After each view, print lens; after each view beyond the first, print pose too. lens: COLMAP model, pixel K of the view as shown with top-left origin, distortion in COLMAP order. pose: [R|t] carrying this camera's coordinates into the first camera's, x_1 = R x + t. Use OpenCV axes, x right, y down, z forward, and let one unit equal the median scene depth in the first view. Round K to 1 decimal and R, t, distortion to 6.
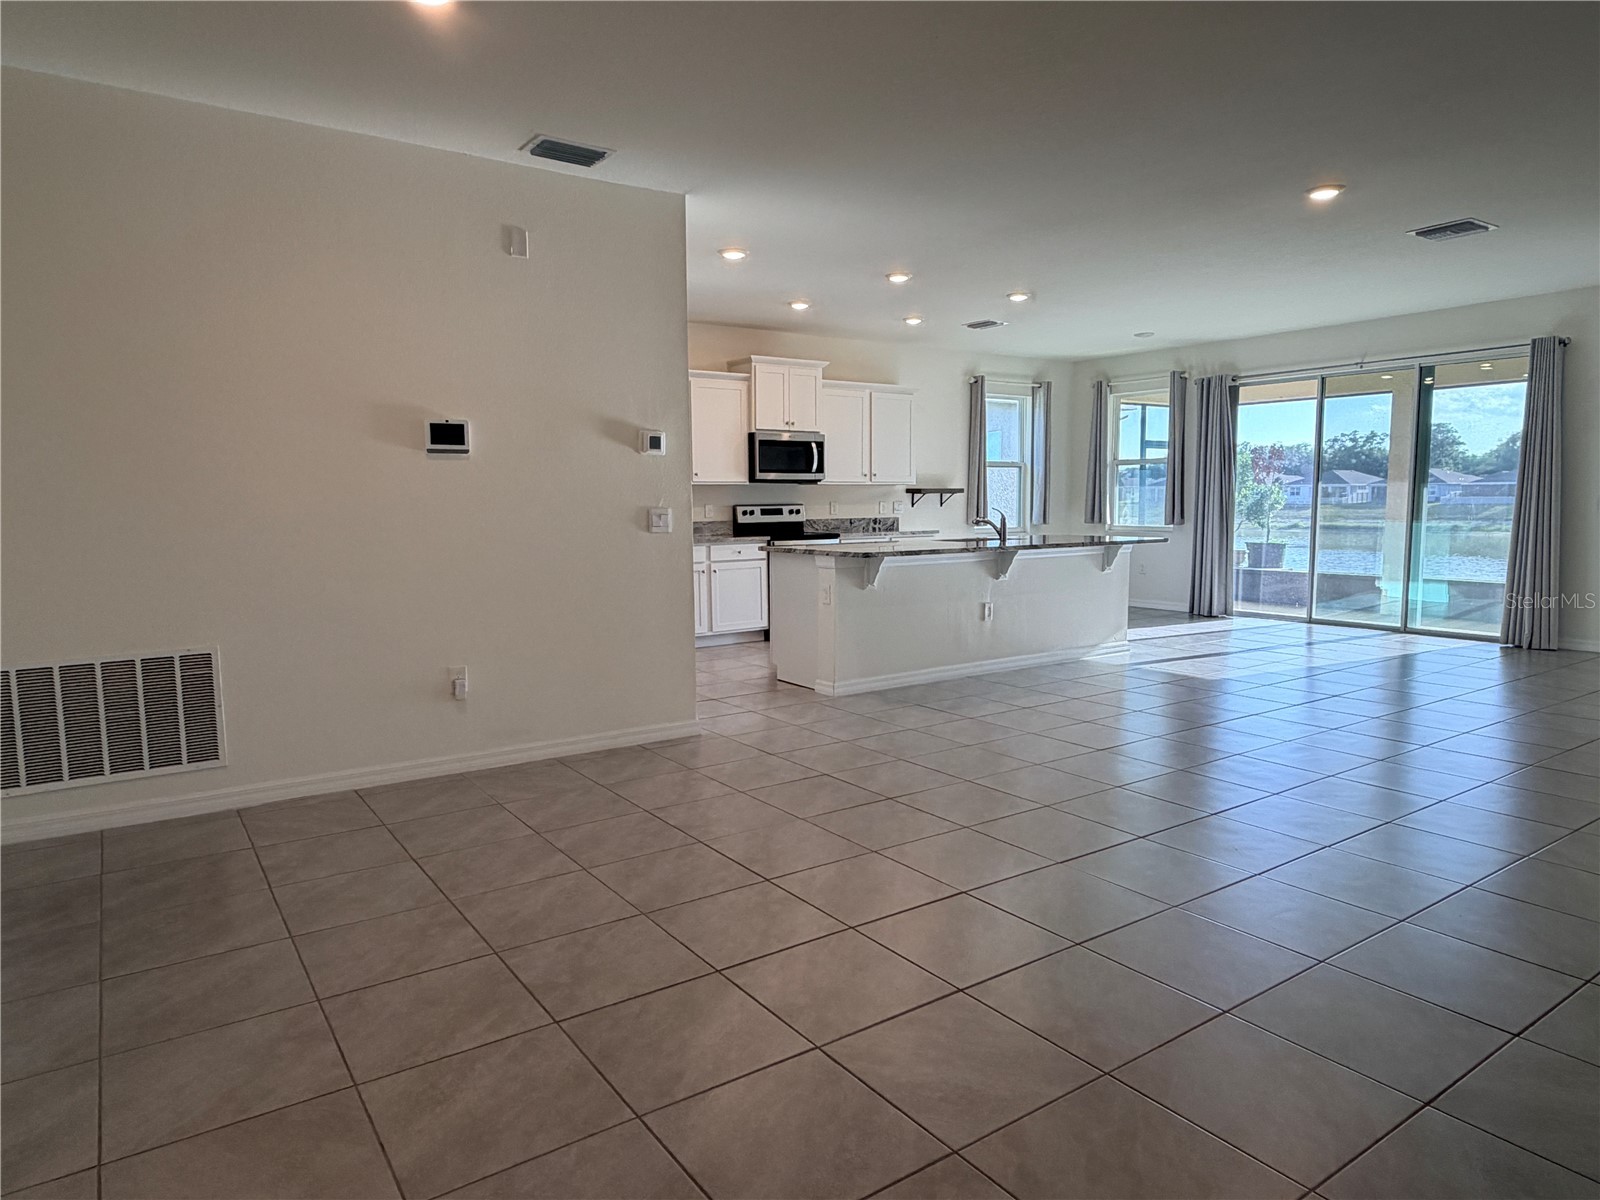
lens RADIAL K [[991.8, 0, 795.2], [0, 991.8, 599.6], [0, 0, 1]] dist [-0.002434, 0.000845]
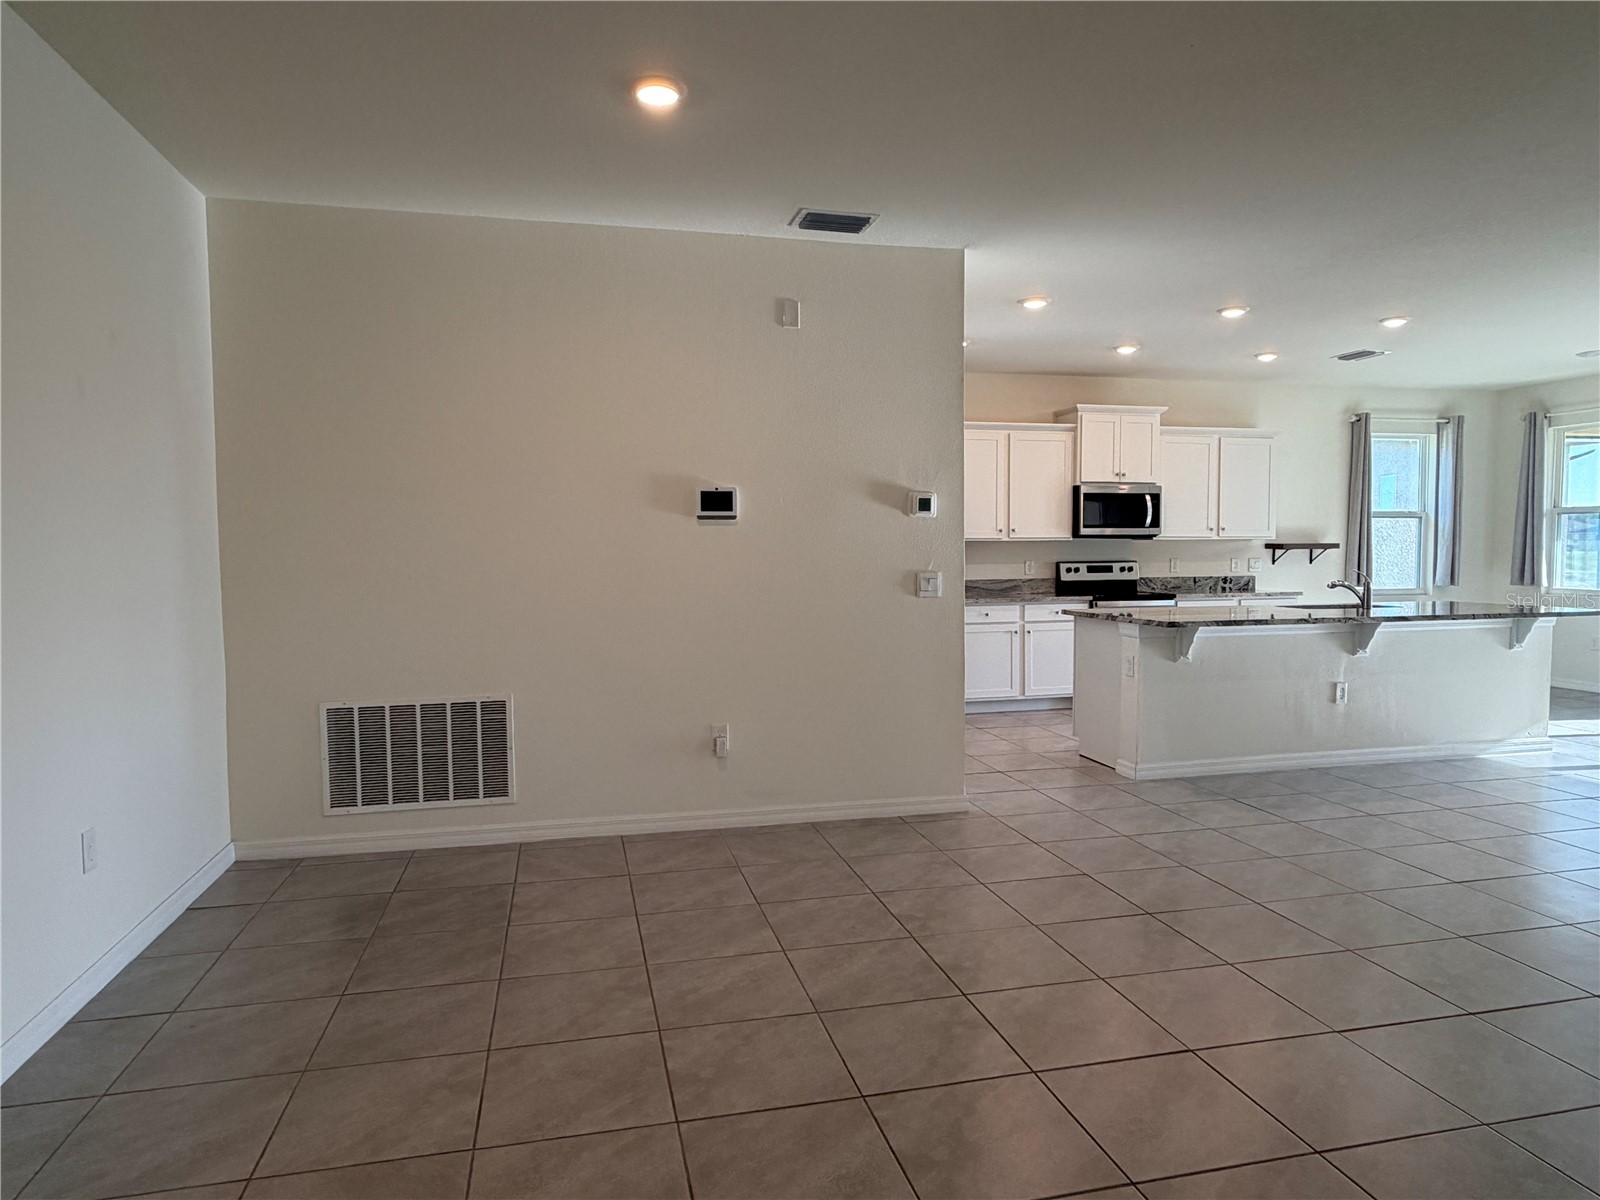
lens RADIAL K [[993.6, 0, 800.0], [0, 993.6, 600.0], [0, 0, 1]] dist [-0.000665, -0.000387]
pose [[0.931224, 0.021598, -0.363807, 0.053862], [-0.038521, 0.998484, -0.039325, -0.011970], [0.362406, 0.050634, 0.930644, 0.030459]]
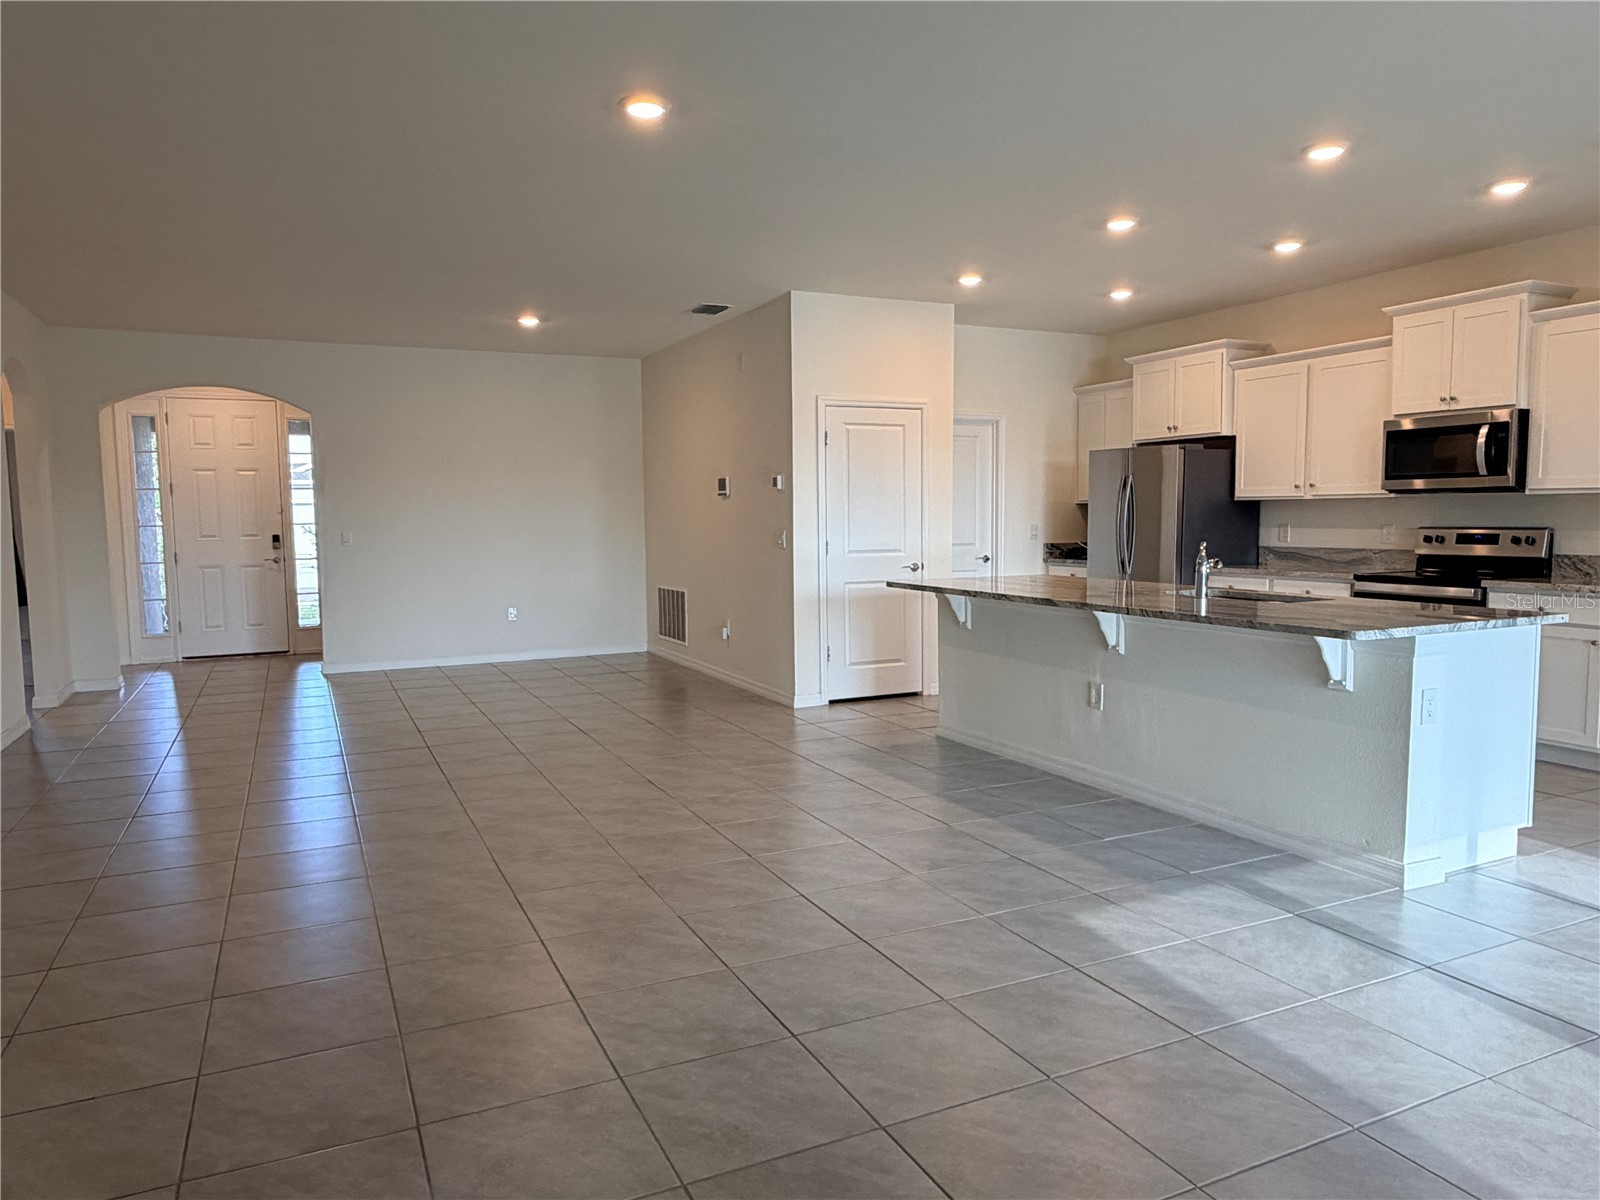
lens RADIAL K [[1061.6, 0, 797.8], [0, 1061.6, 605.4], [0, 0, 1]] dist [-0.000679, -0.000619]
pose [[-0.160681, 0.095733, -0.982353, 0.699182], [-0.087590, 0.989975, 0.110802, -0.083223], [0.983112, 0.103848, -0.150685, 0.680437]]
